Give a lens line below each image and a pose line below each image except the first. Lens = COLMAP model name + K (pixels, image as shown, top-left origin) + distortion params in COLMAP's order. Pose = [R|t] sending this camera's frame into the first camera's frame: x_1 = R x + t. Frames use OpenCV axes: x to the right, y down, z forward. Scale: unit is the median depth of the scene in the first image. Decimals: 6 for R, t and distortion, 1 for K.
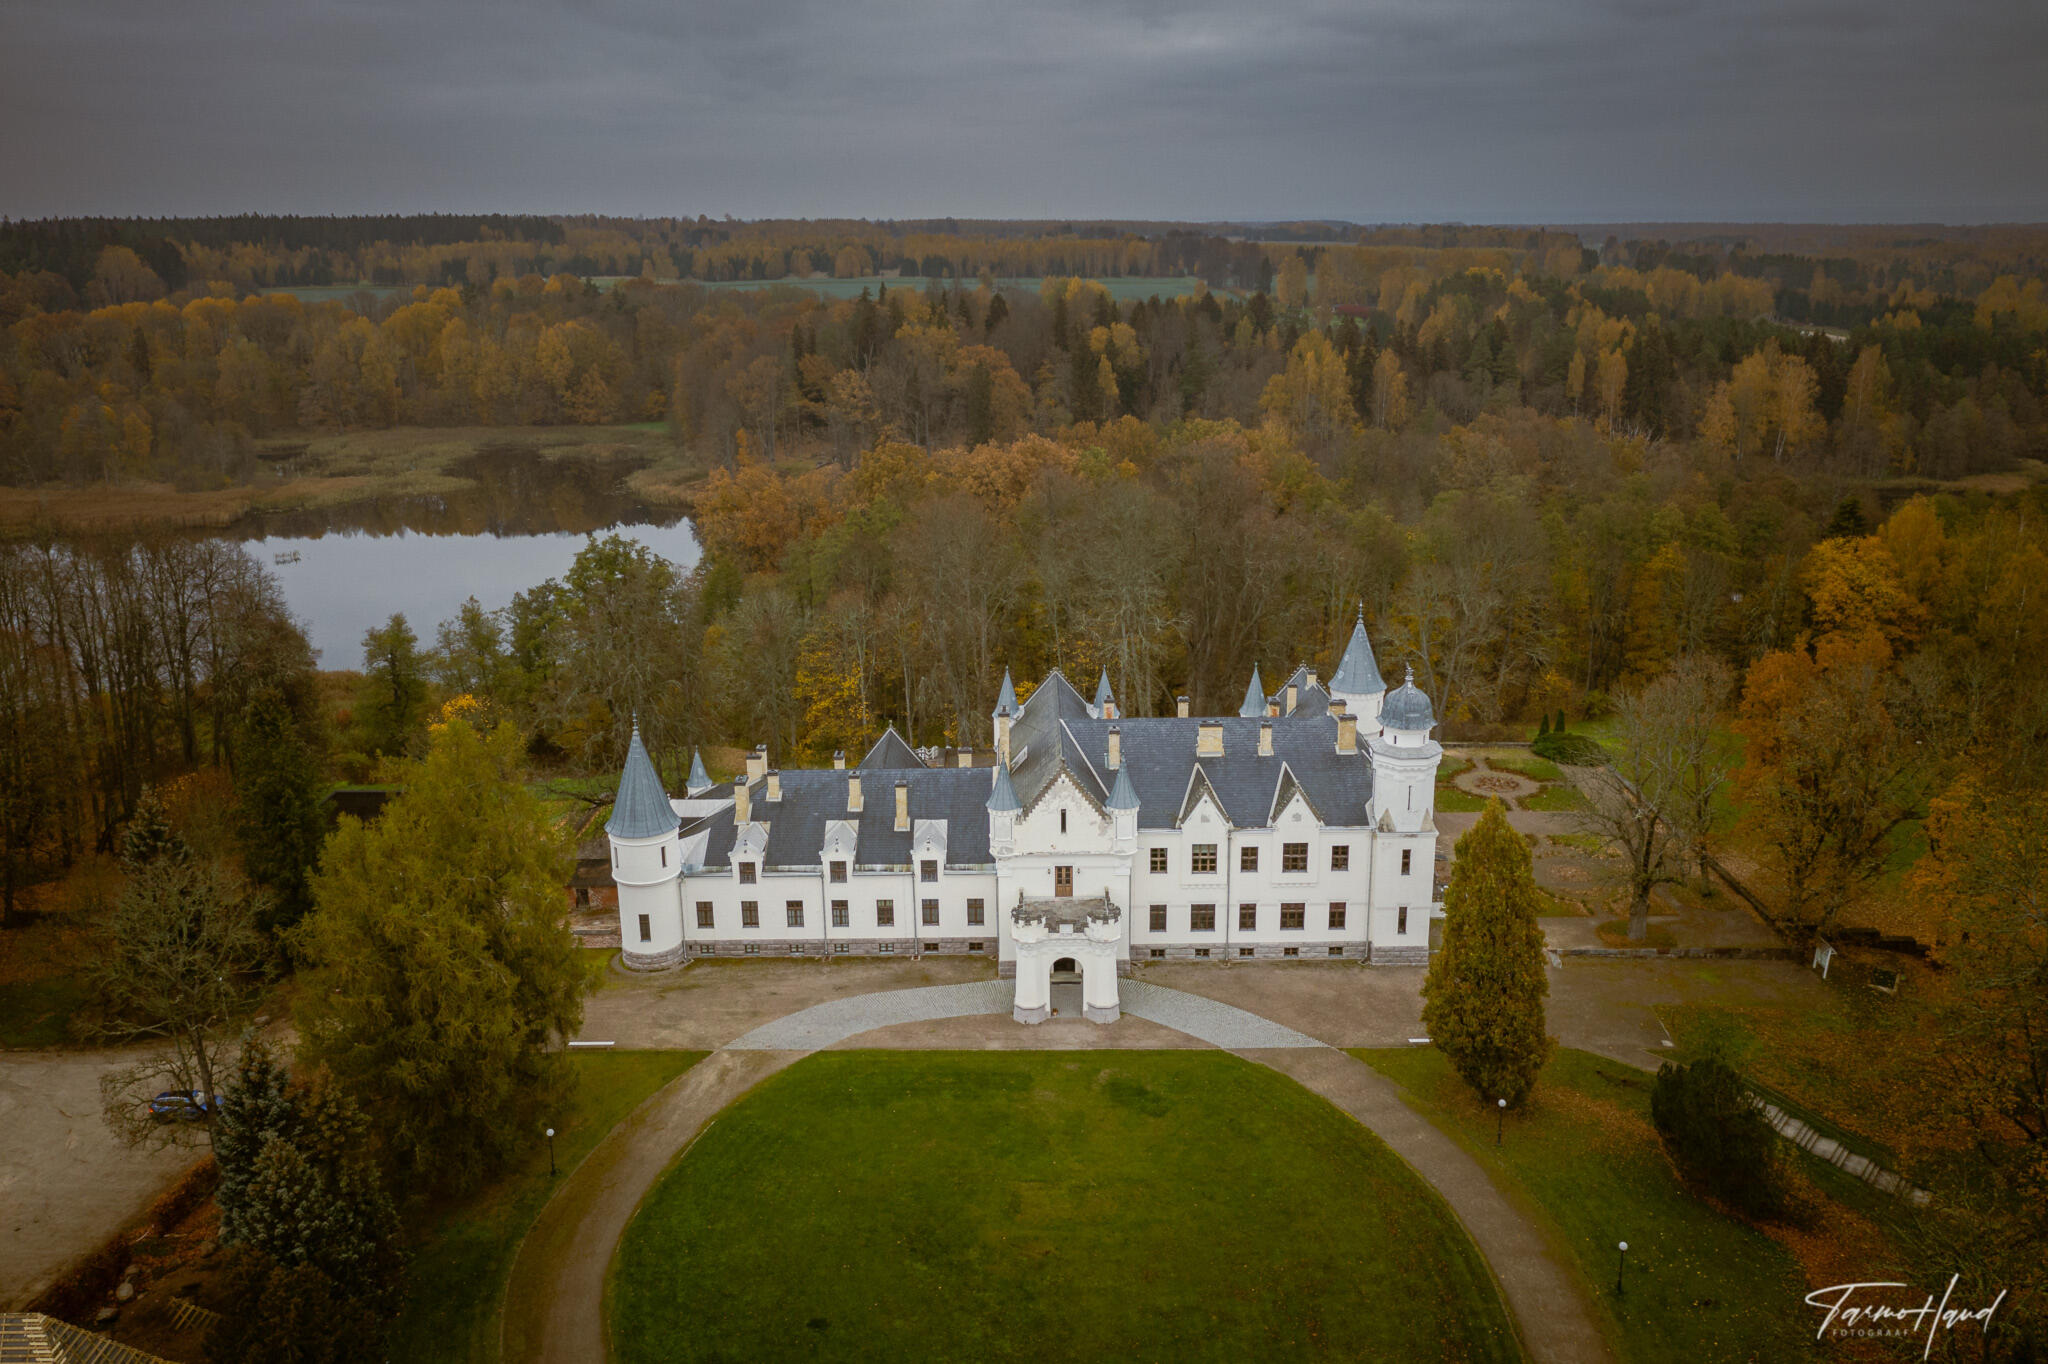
lens RADIAL K [[1625.7, 0, 1018.9], [0, 1625.7, 679.7], [0, 0, 1]] dist [-0.017748, 0.010518]
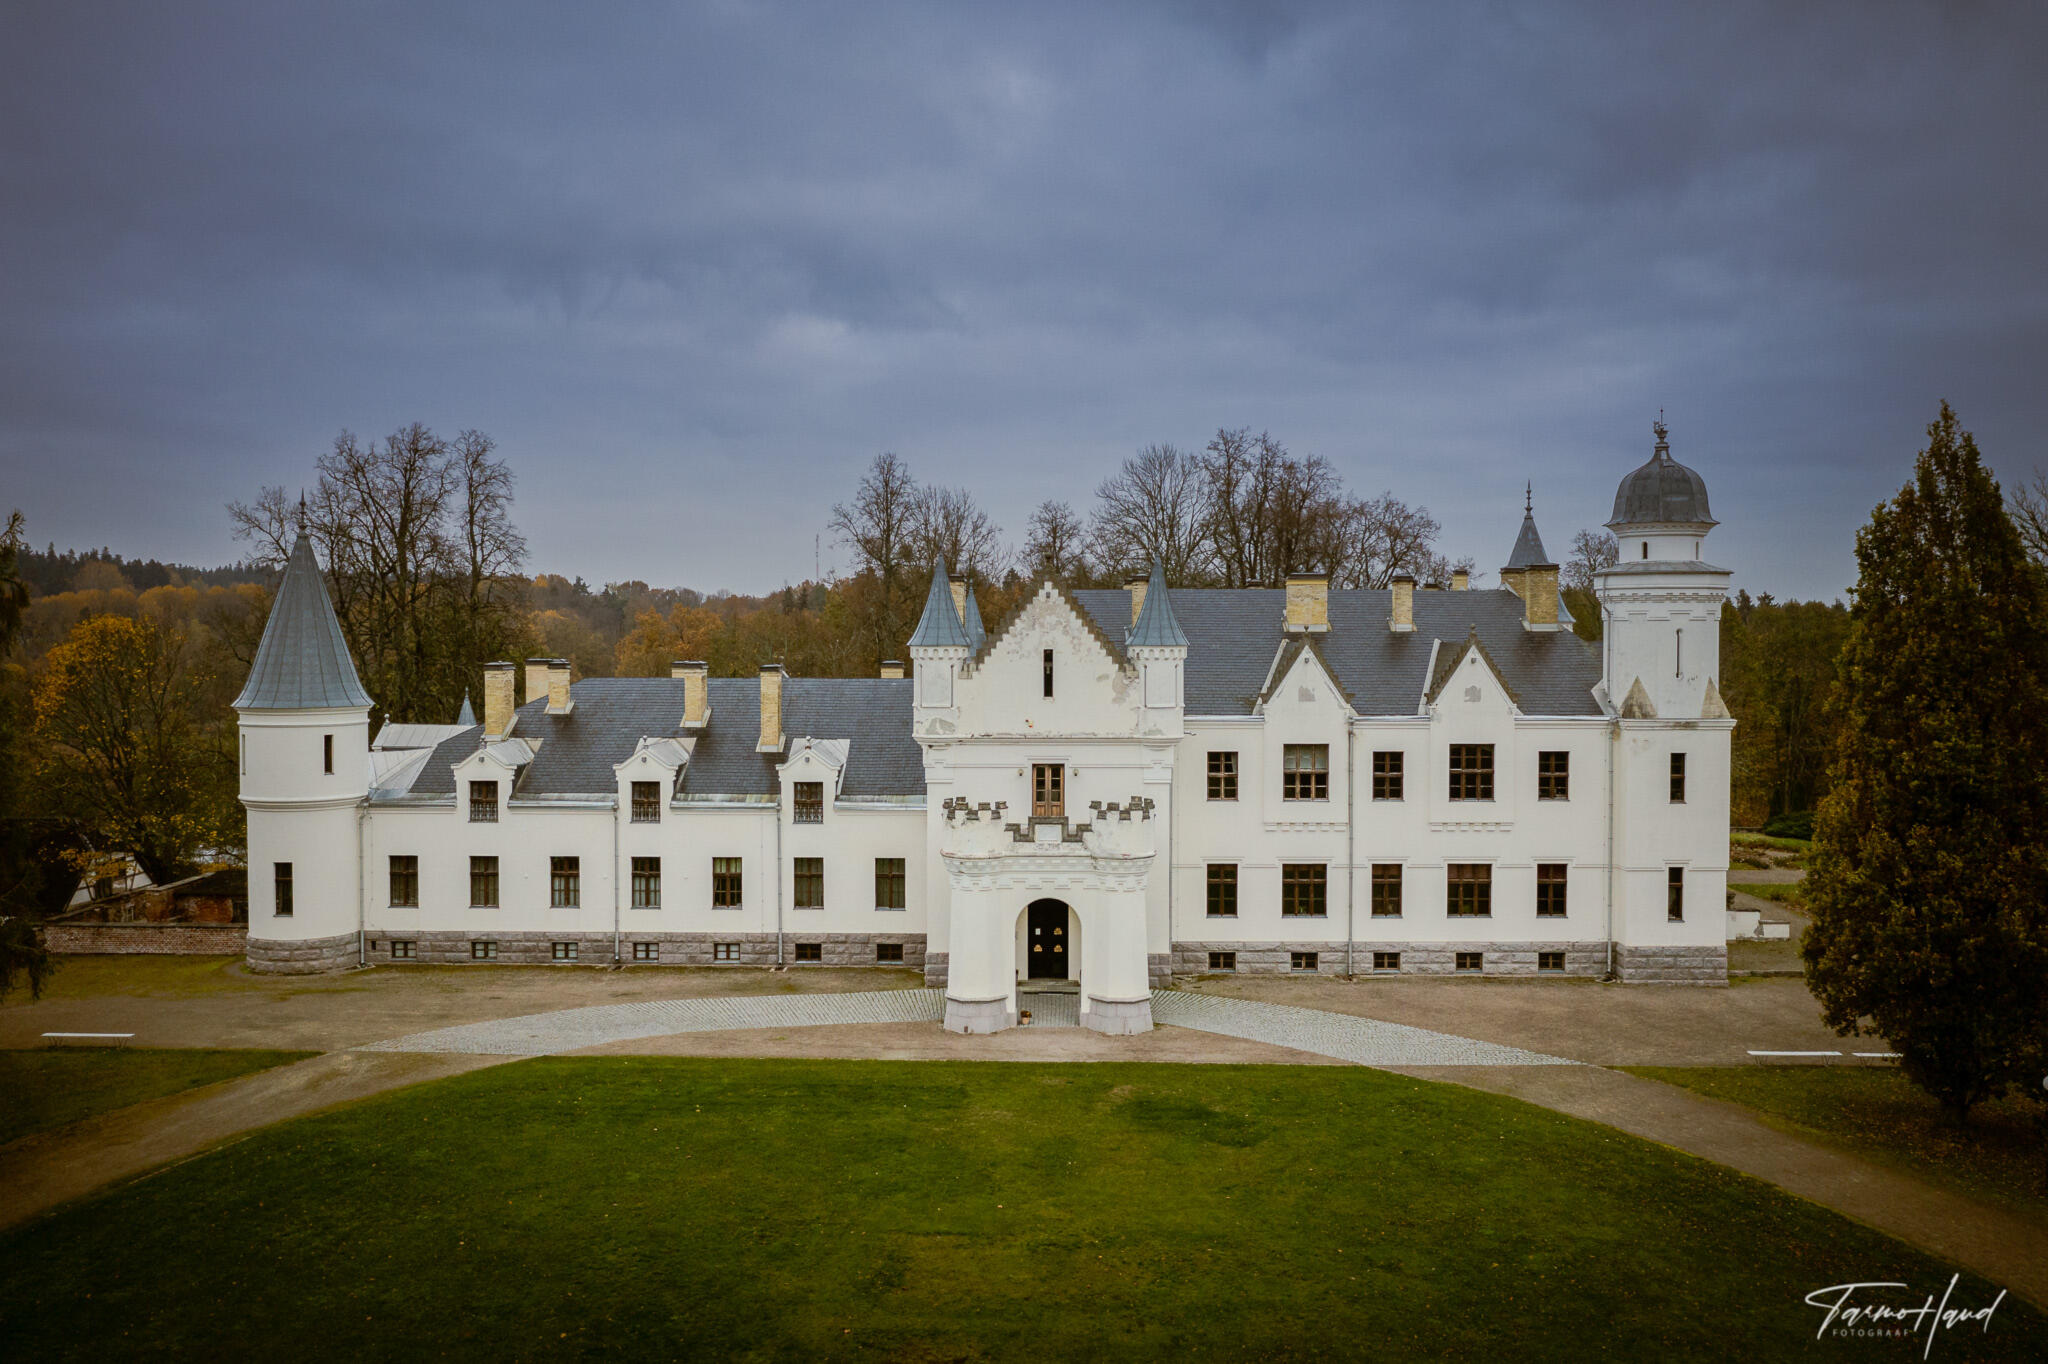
lens RADIAL K [[1664.7, 0, 1019.9], [0, 1664.7, 669.9], [0, 0, 1]] dist [-0.019093, 0.001148]
pose [[0.999782, 0.014980, -0.014568, 0.024800], [-0.018168, 0.967585, -0.251893, 0.215346], [0.010323, 0.252103, 0.967645, 0.438052]]
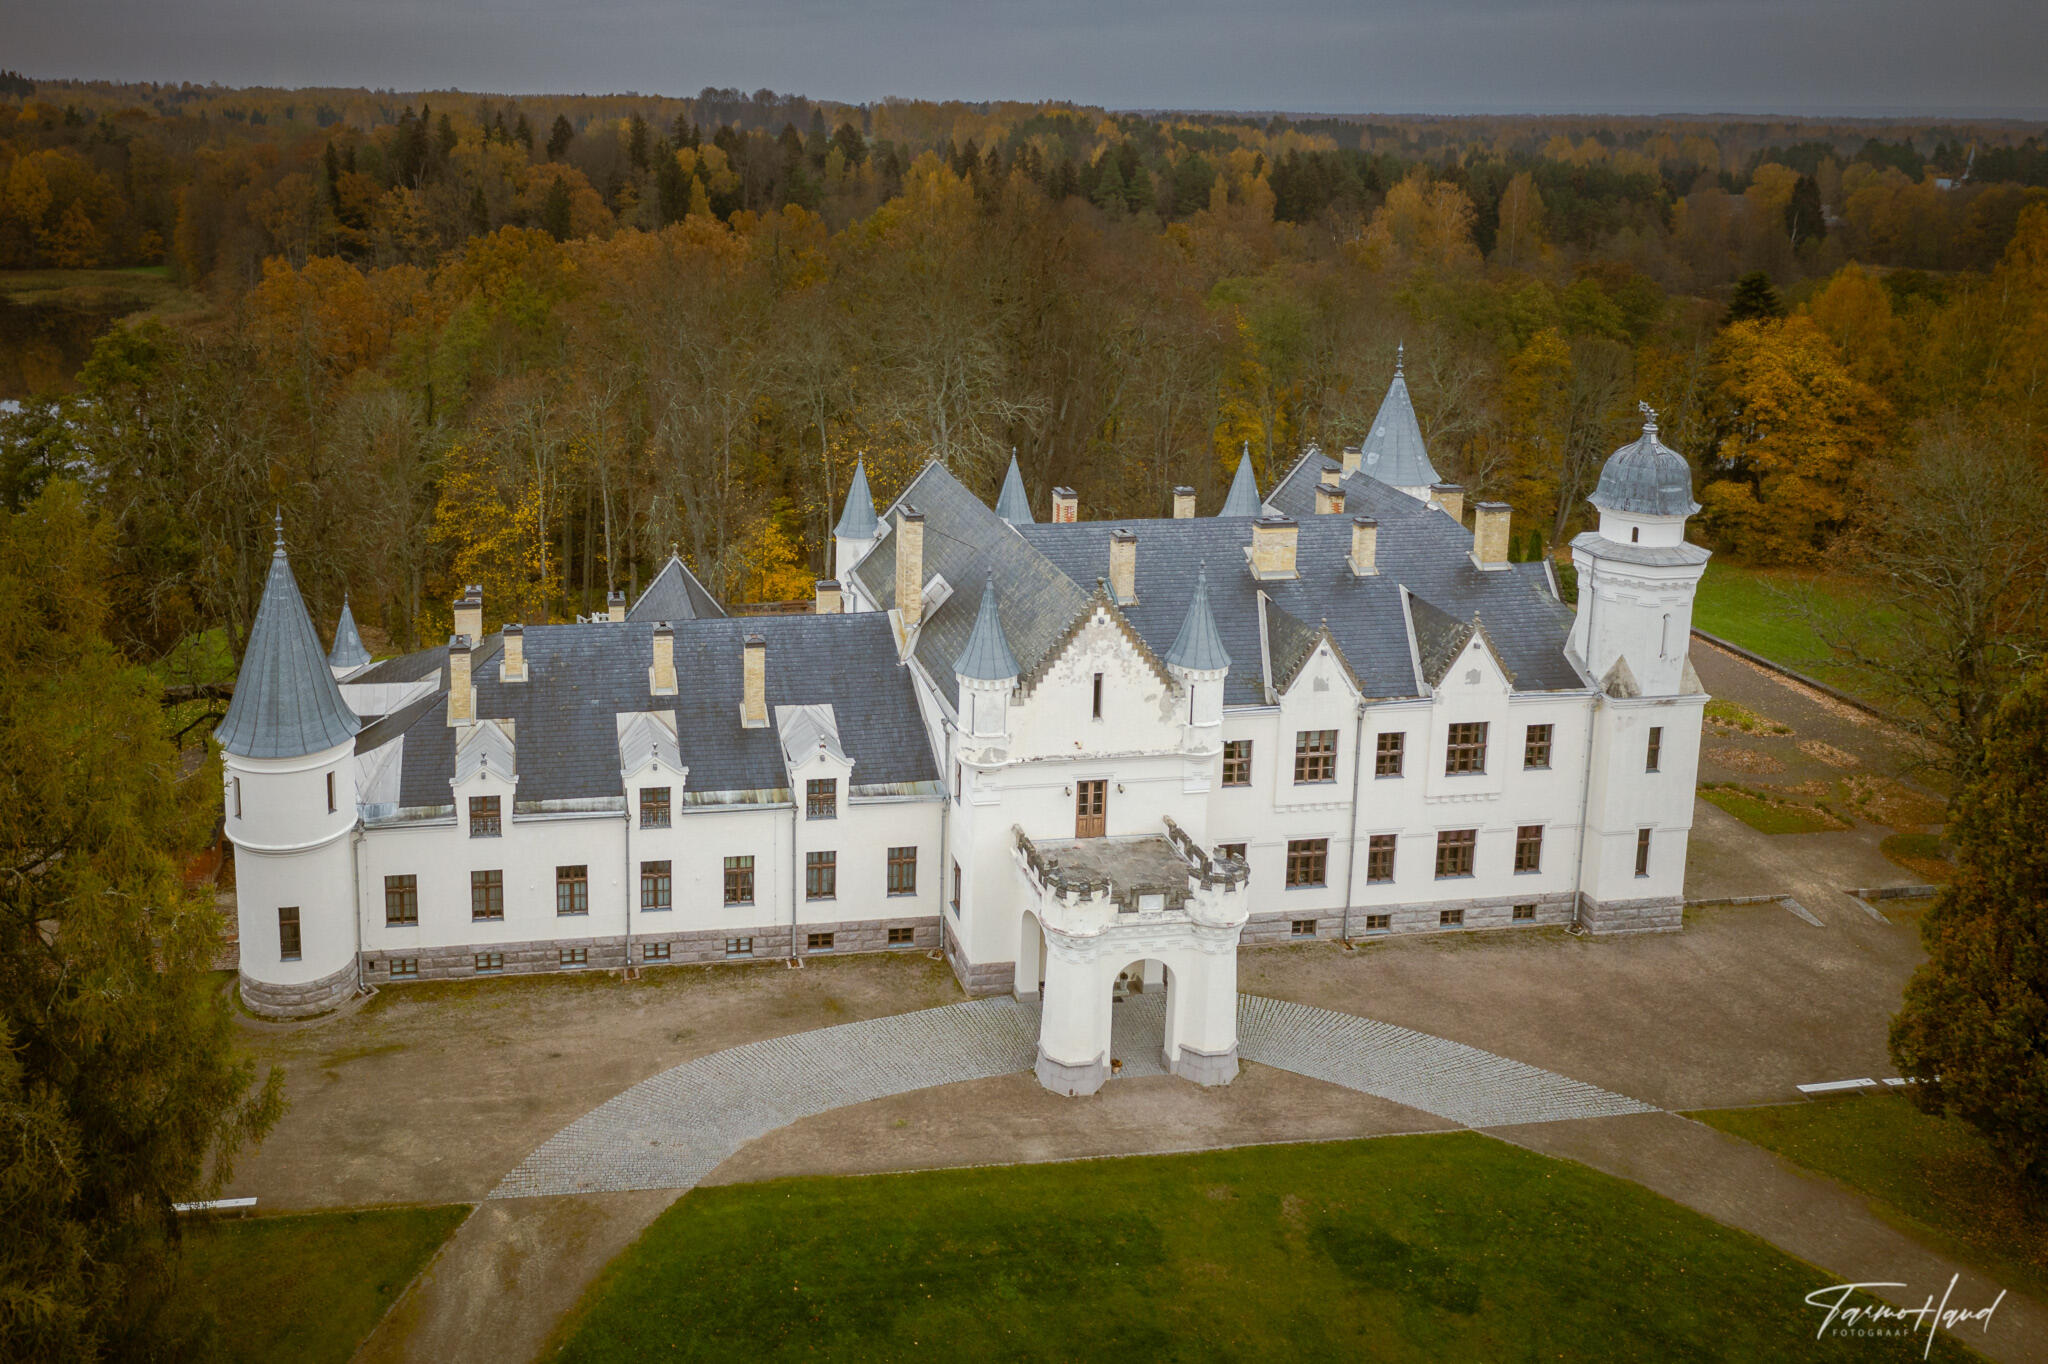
lens RADIAL K [[1691.1, 0, 737.3], [0, 1691.1, 376.5], [0, 0, 1]] dist [-0.013624, 0.002485]
pose [[0.991454, -0.007361, 0.130252, -0.156058], [0.022657, 0.992951, -0.116343, 0.042002], [-0.128477, 0.118300, 0.984631, 0.426813]]
